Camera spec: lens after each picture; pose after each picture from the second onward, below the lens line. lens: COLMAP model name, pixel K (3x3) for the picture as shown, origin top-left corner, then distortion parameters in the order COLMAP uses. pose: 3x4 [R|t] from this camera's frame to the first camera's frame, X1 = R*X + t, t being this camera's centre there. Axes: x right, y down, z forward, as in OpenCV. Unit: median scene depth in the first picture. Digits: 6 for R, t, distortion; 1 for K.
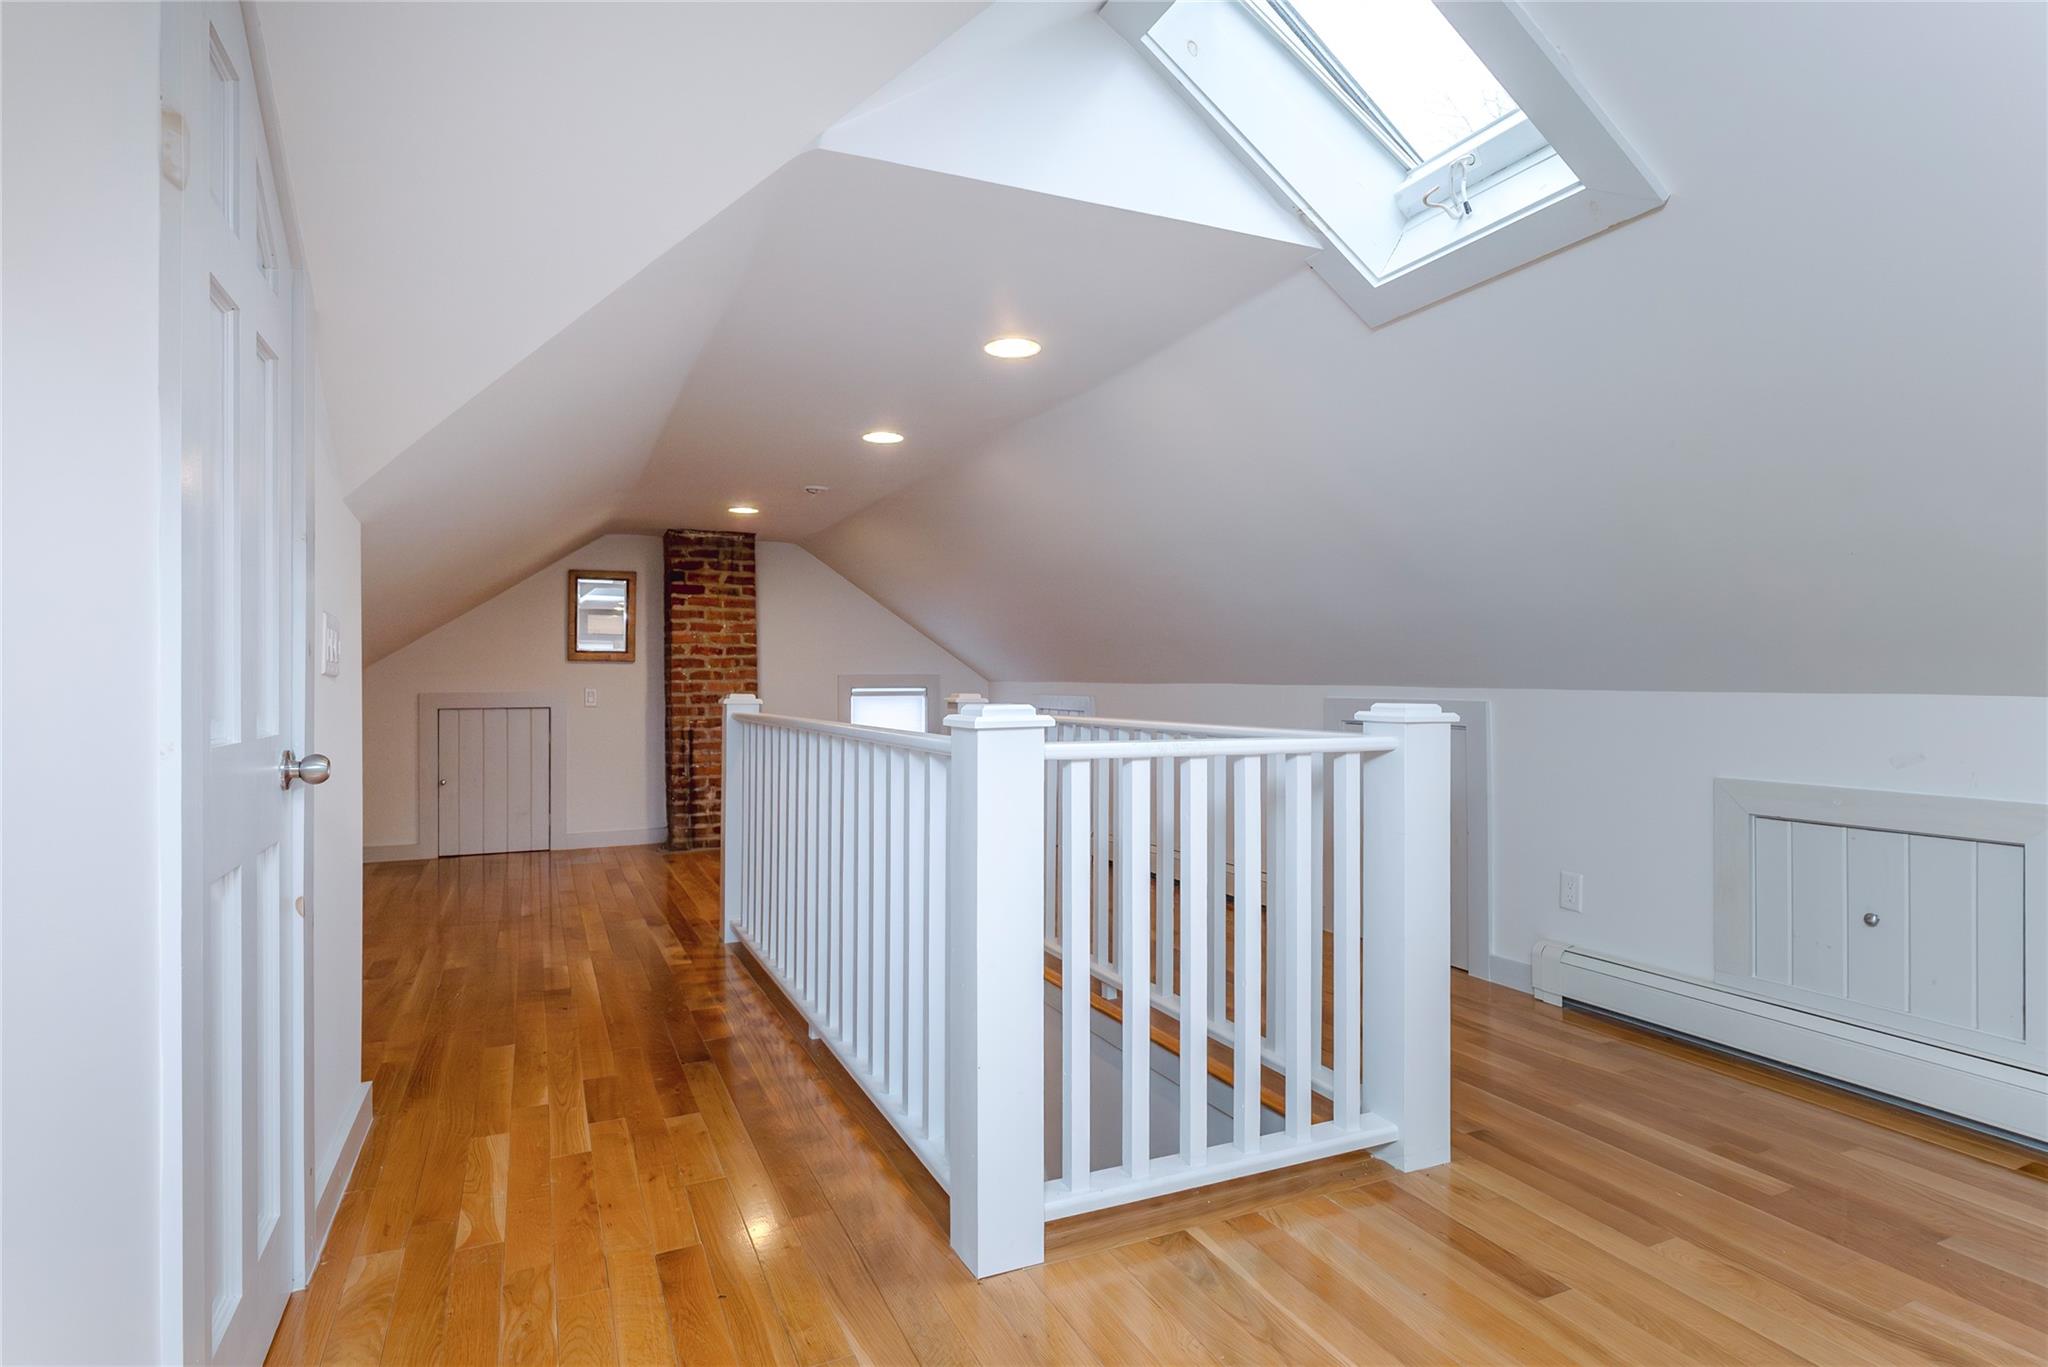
lens RADIAL K [[1034.3, 0, 1001.7], [0, 1034.3, 686.2], [0, 0, 1]] dist [0.005279, -0.001814]
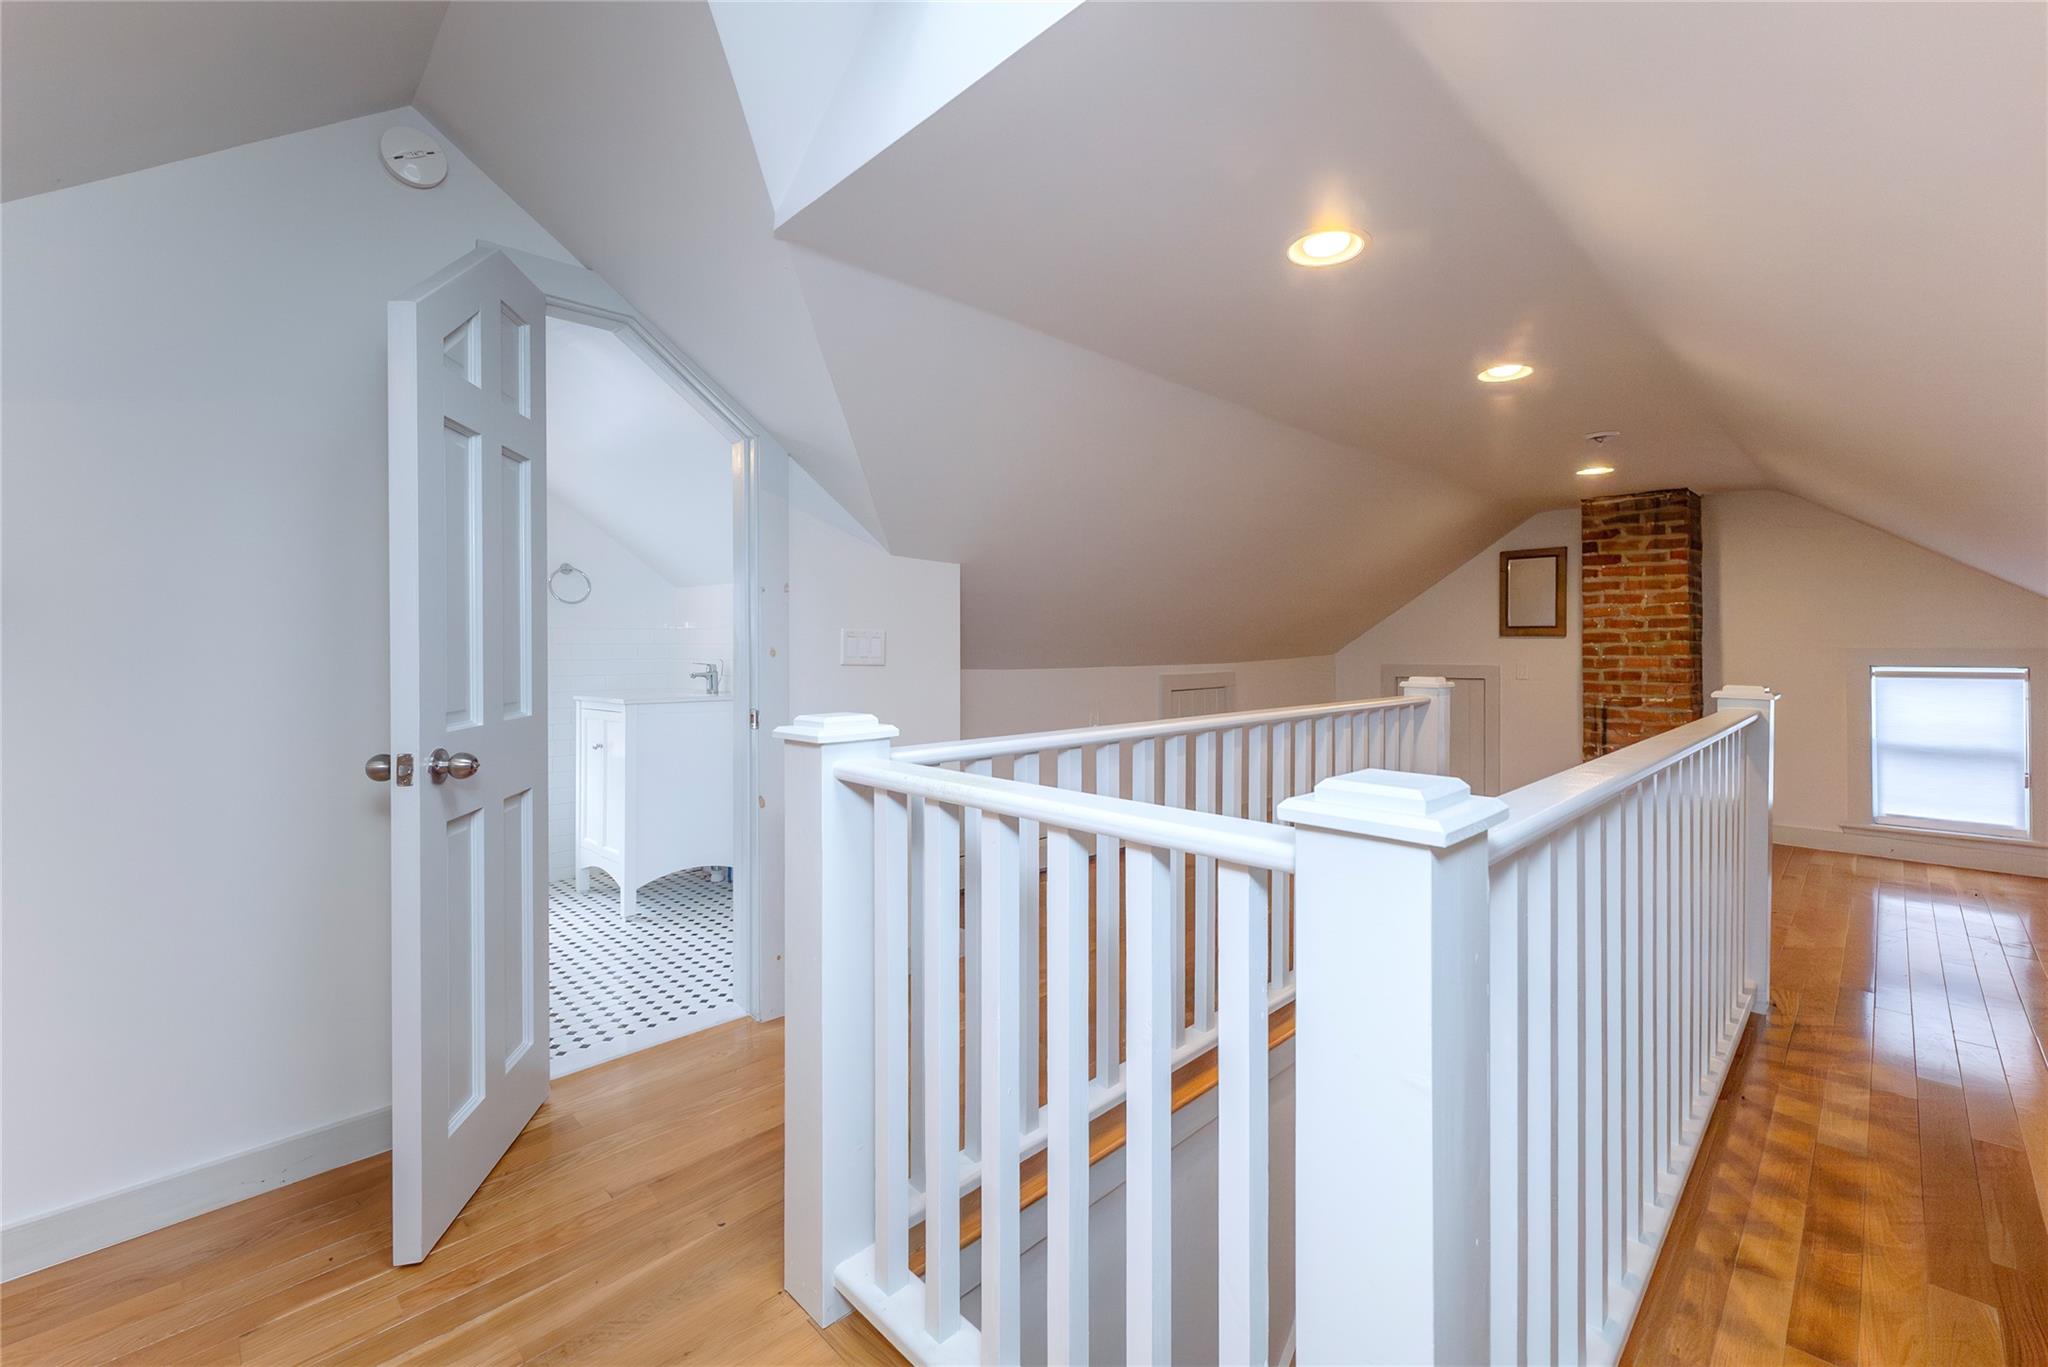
lens RADIAL K [[841.8, 0, 1075.0], [0, 841.8, 646.3], [0, 0, 1]] dist [-0.004191, 0.000453]
pose [[0.371072, -0.001635, -0.928603, 0.233007], [-0.000619, 0.999998, -0.002008, -0.012364], [0.928604, 0.001320, 0.371071, 0.263554]]
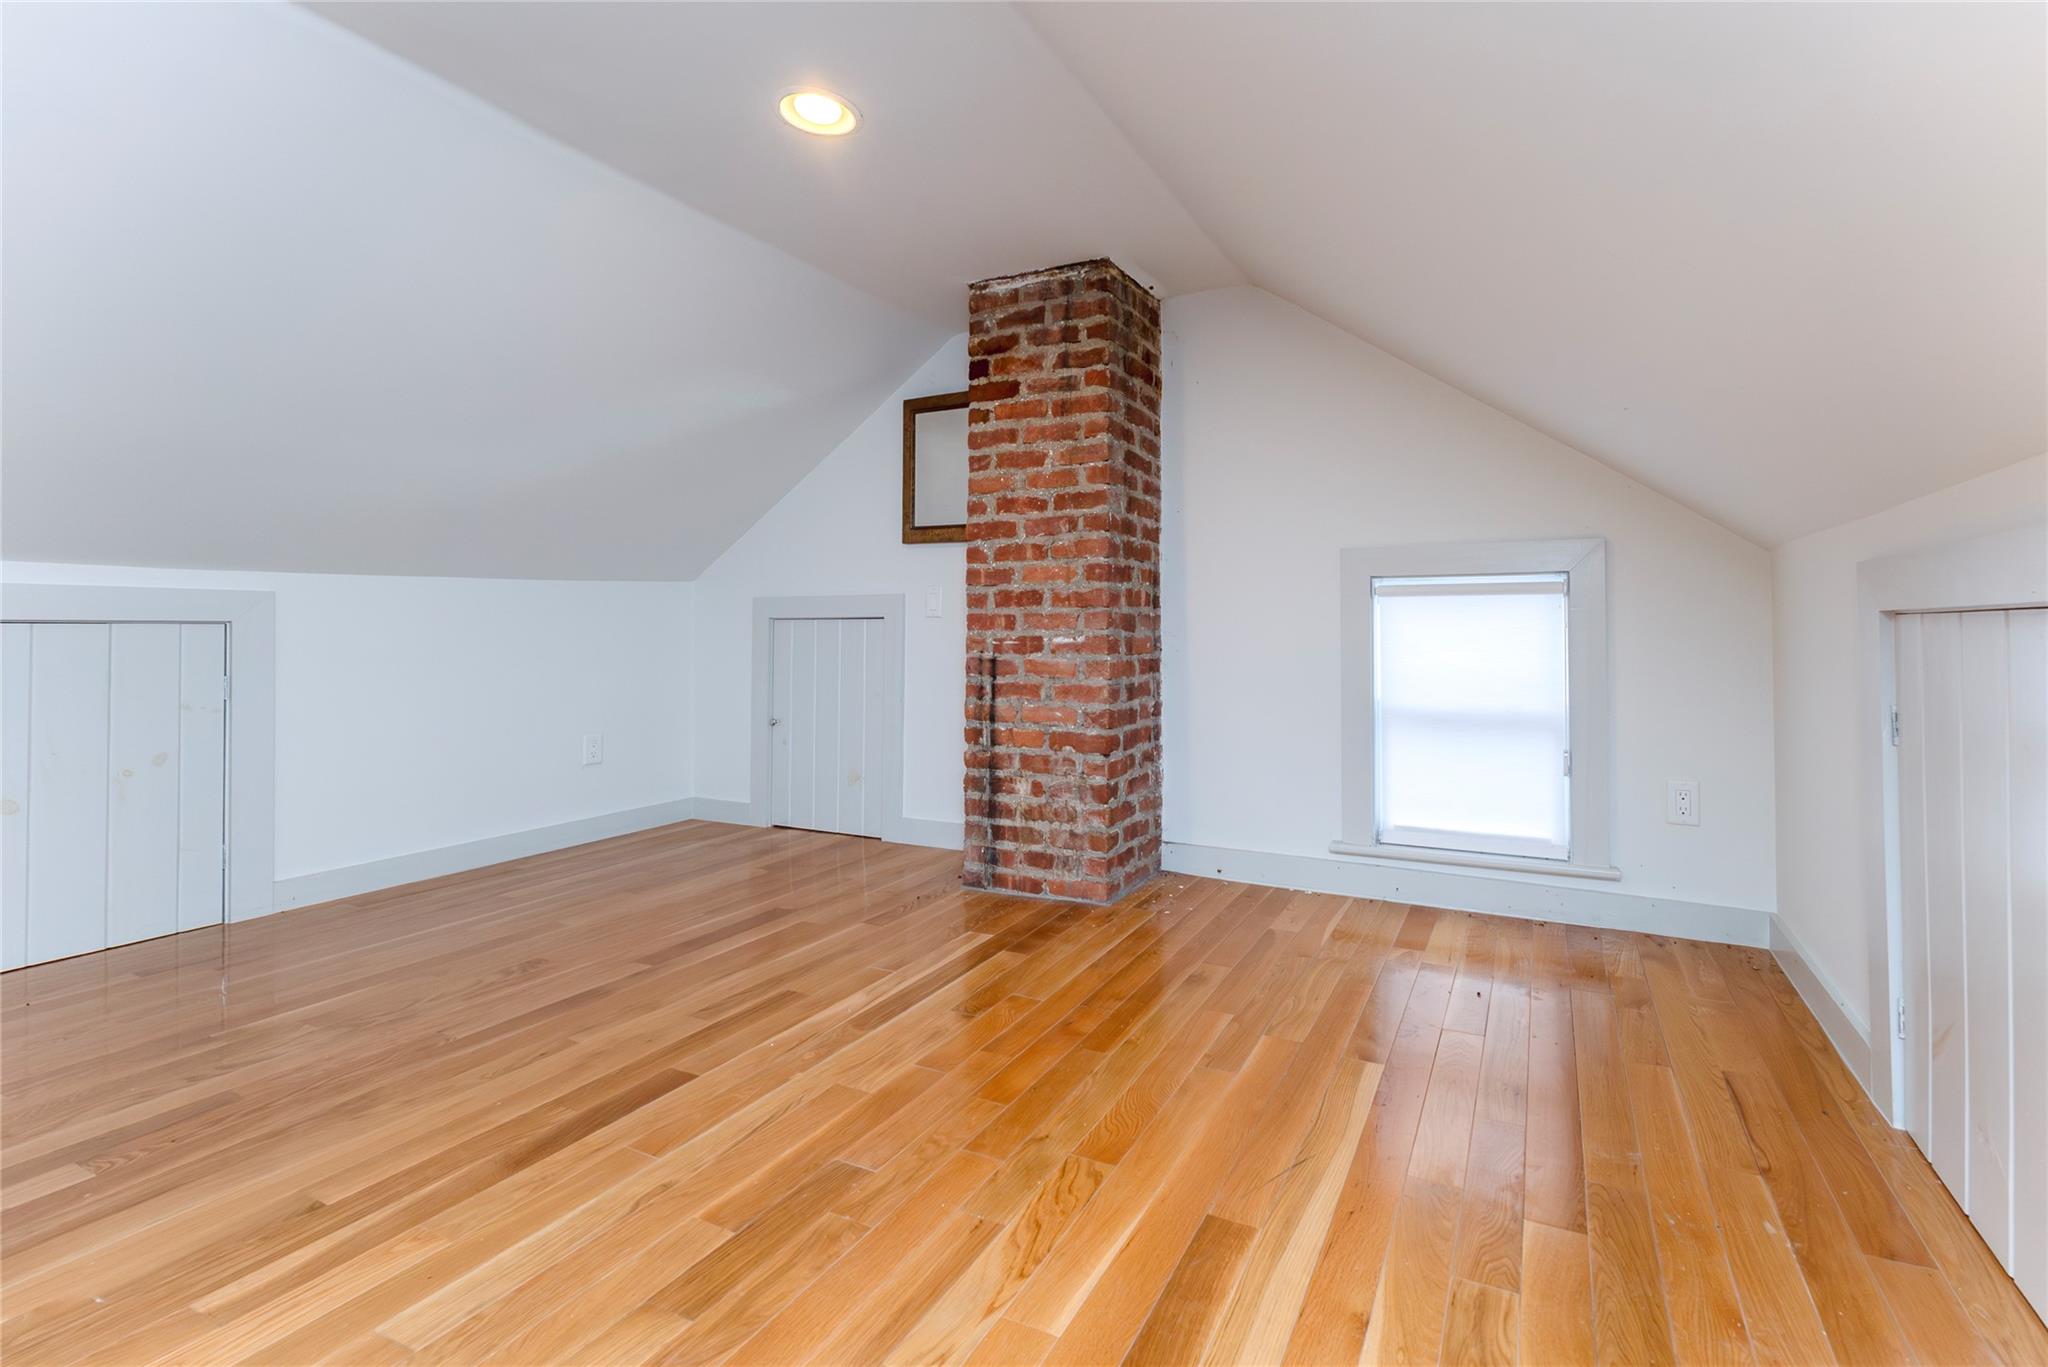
lens RADIAL K [[882.8, 0, 1156.8], [0, 882.8, 615.8], [0, 0, 1]] dist [-0.000550, 0.000054]
pose [[0.667822, -0.010953, -0.744240, 0.086065], [-0.005369, 0.999795, -0.019532, 0.029389], [0.744302, 0.017040, 0.667626, 0.759827]]
